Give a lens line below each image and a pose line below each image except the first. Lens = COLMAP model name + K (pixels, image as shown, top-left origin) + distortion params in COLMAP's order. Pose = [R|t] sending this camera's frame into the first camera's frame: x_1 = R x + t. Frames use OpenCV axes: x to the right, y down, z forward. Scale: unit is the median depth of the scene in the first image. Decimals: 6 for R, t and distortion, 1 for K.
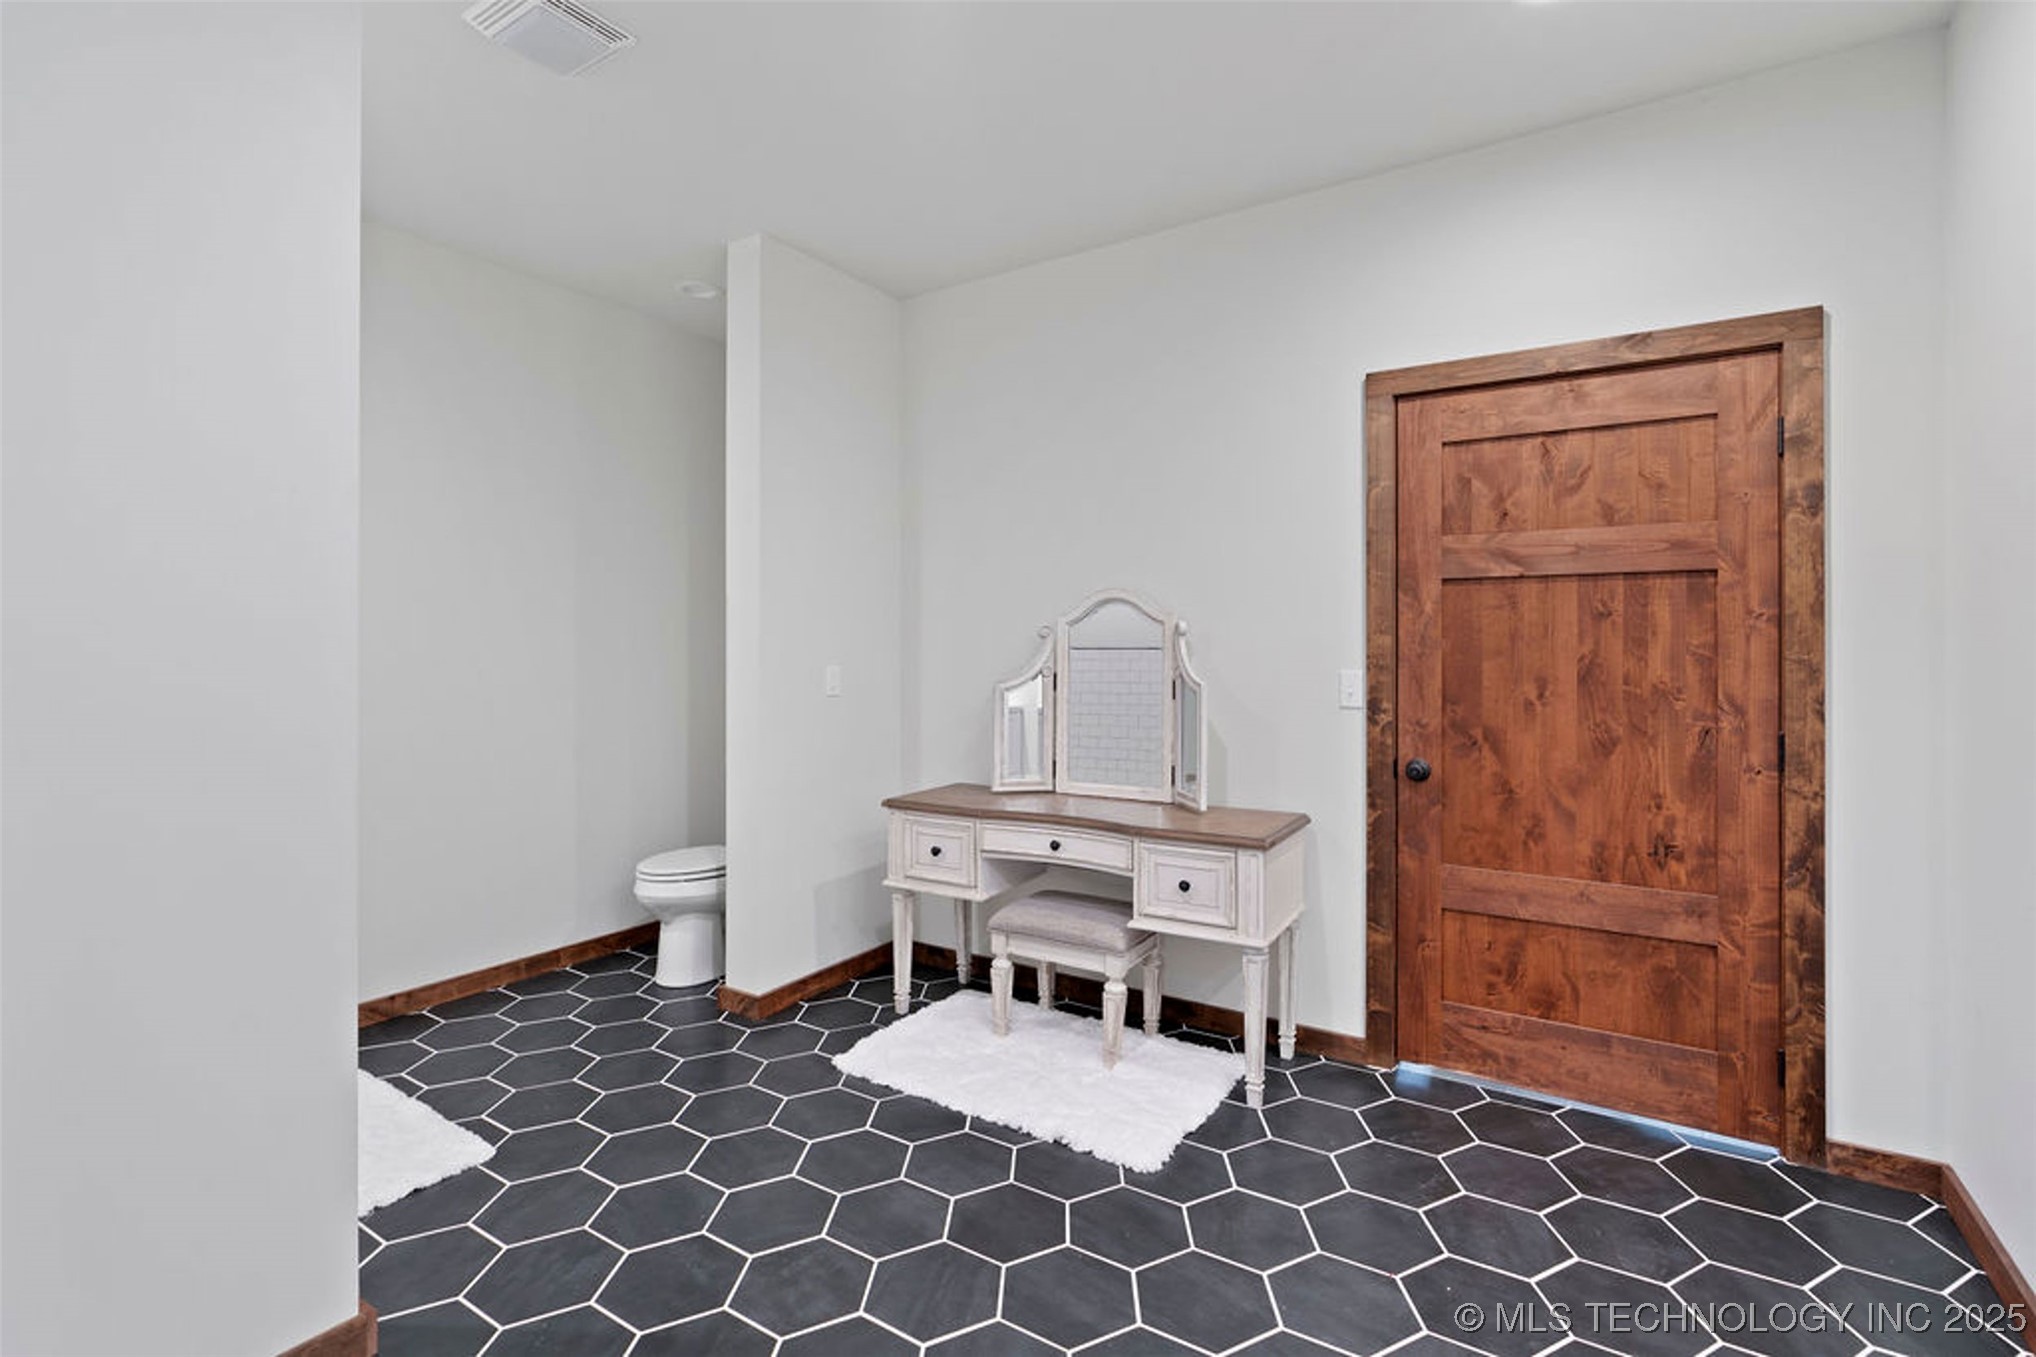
lens RADIAL K [[908.7, 0, 1014.0], [0, 908.7, 649.0], [0, 0, 1]] dist [-0.009046, 0.003050]
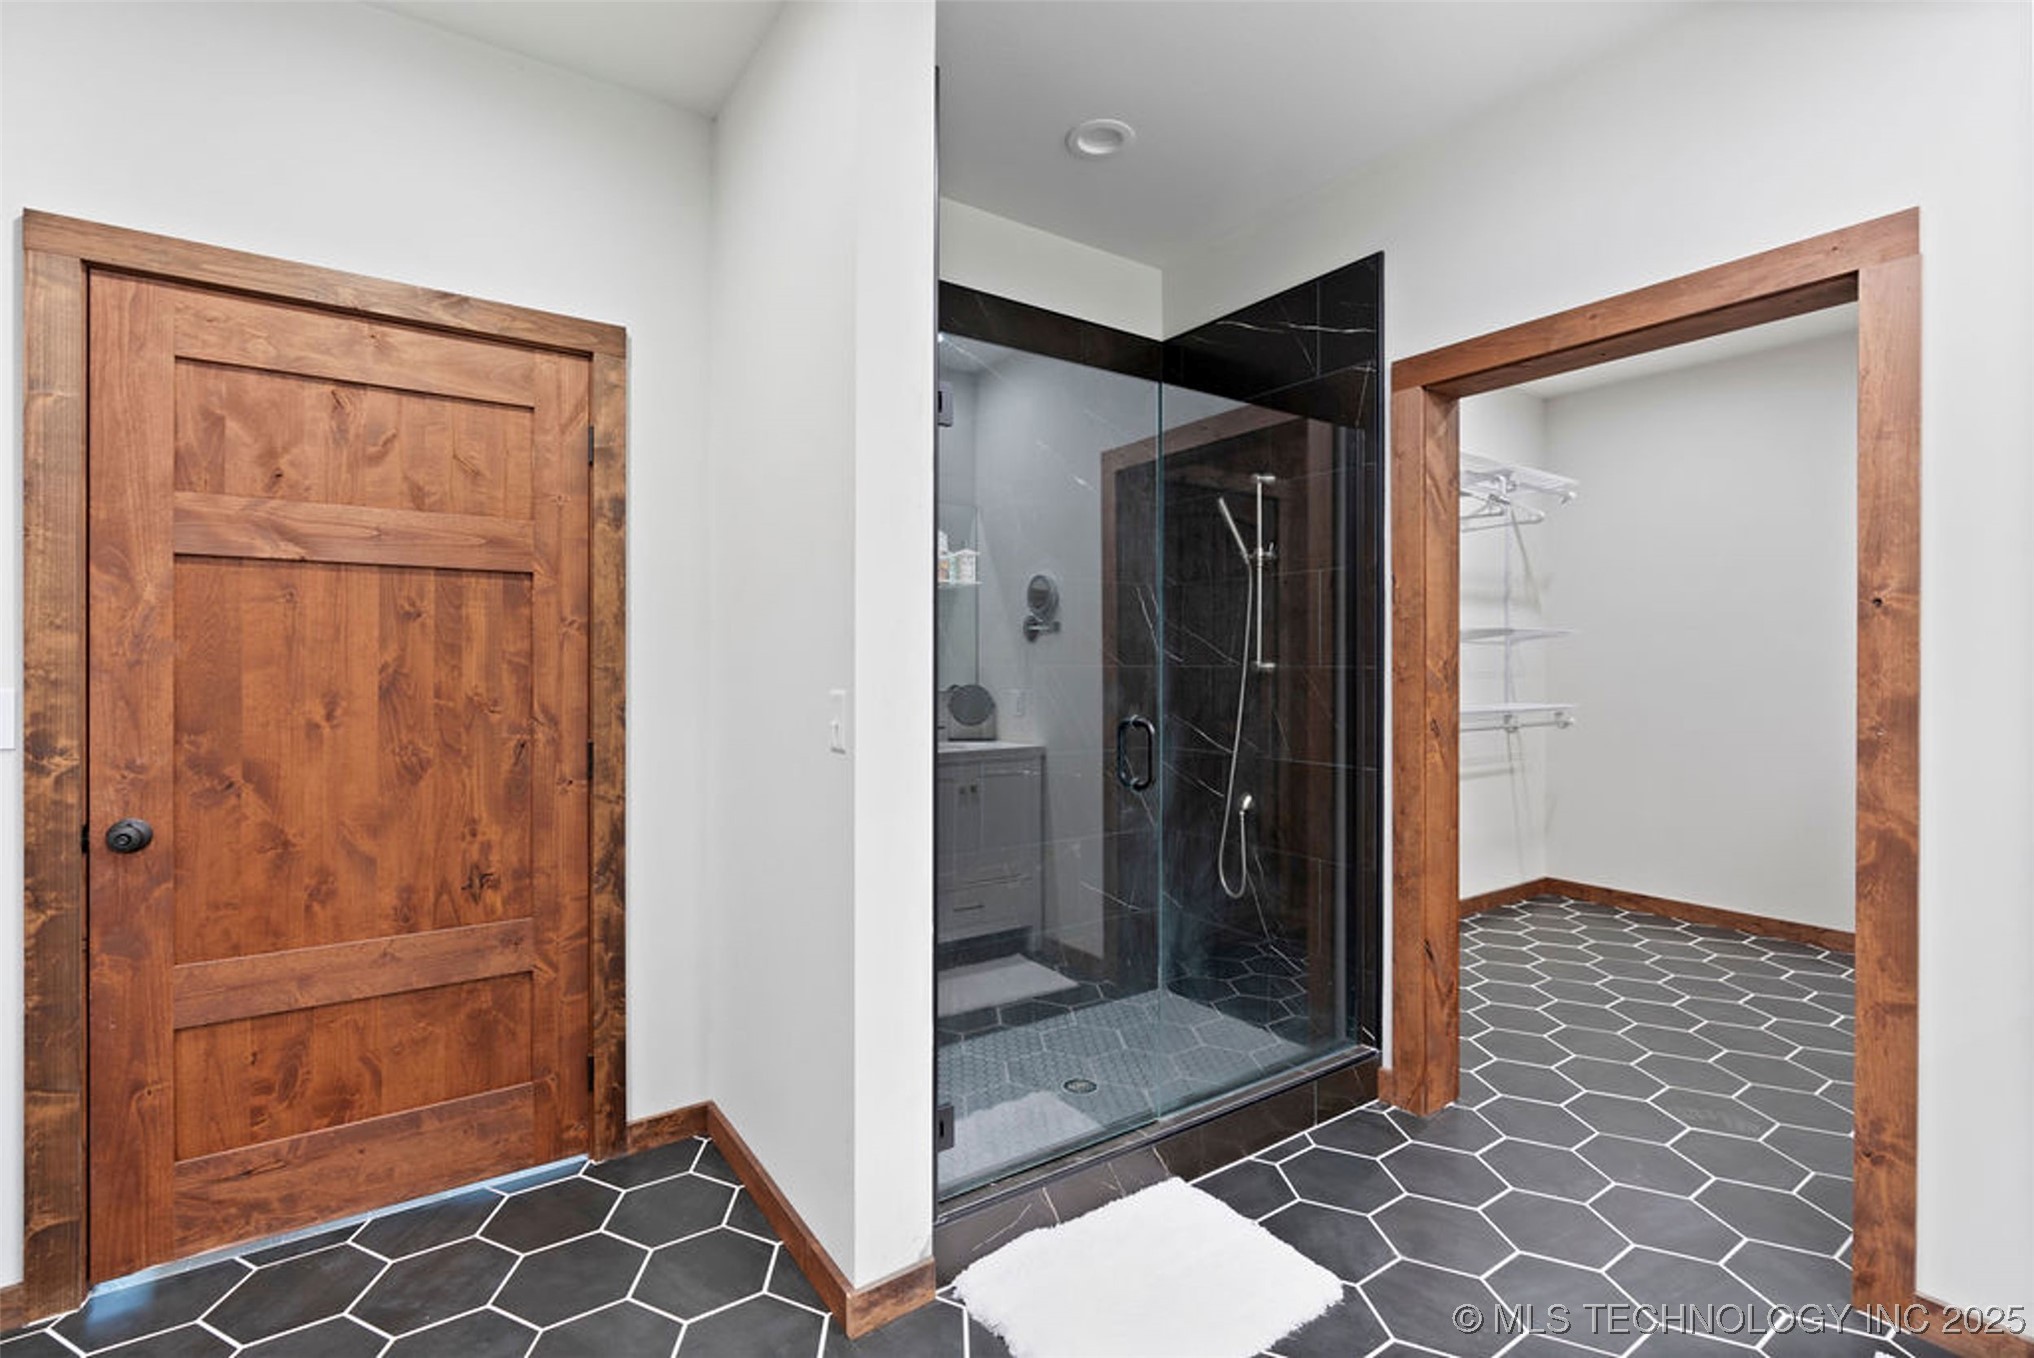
lens RADIAL K [[907.8, 0, 1023.0], [0, 907.8, 665.2], [0, 0, 1]] dist [-0.009046, 0.003050]
pose [[0.376571, -0.002293, 0.926385, 0.086347], [-0.005006, 0.999977, 0.004510, 0.001835], [-0.926374, -0.006336, 0.376551, 0.156237]]
